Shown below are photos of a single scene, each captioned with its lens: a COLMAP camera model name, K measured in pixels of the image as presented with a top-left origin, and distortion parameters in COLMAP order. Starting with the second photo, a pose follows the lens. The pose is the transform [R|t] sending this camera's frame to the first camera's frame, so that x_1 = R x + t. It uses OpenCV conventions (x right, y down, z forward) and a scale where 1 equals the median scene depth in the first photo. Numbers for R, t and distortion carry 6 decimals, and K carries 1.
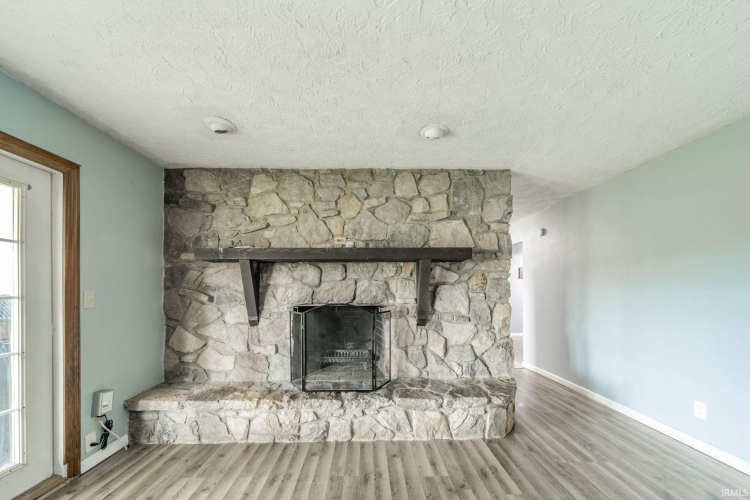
lens RADIAL K [[275.5, 0, 377.2], [0, 275.5, 290.4], [0, 0, 1]] dist [0.000279, -0.000078]
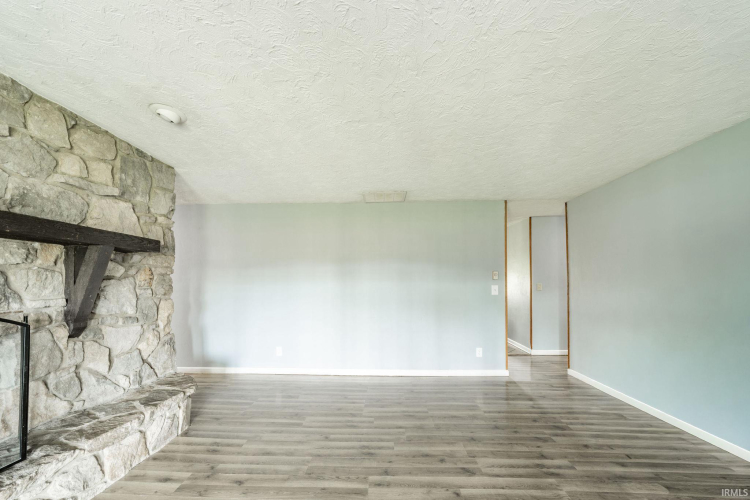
lens RADIAL K [[280.1, 0, 374.2], [0, 280.1, 281.7], [0, 0, 1]] dist [-0.000199, -0.000037]
pose [[0.063103, 0.012195, 0.997933, -0.501407], [0.003185, 0.999918, -0.012420, -0.001742], [-0.998002, 0.003962, 0.063059, 0.195398]]
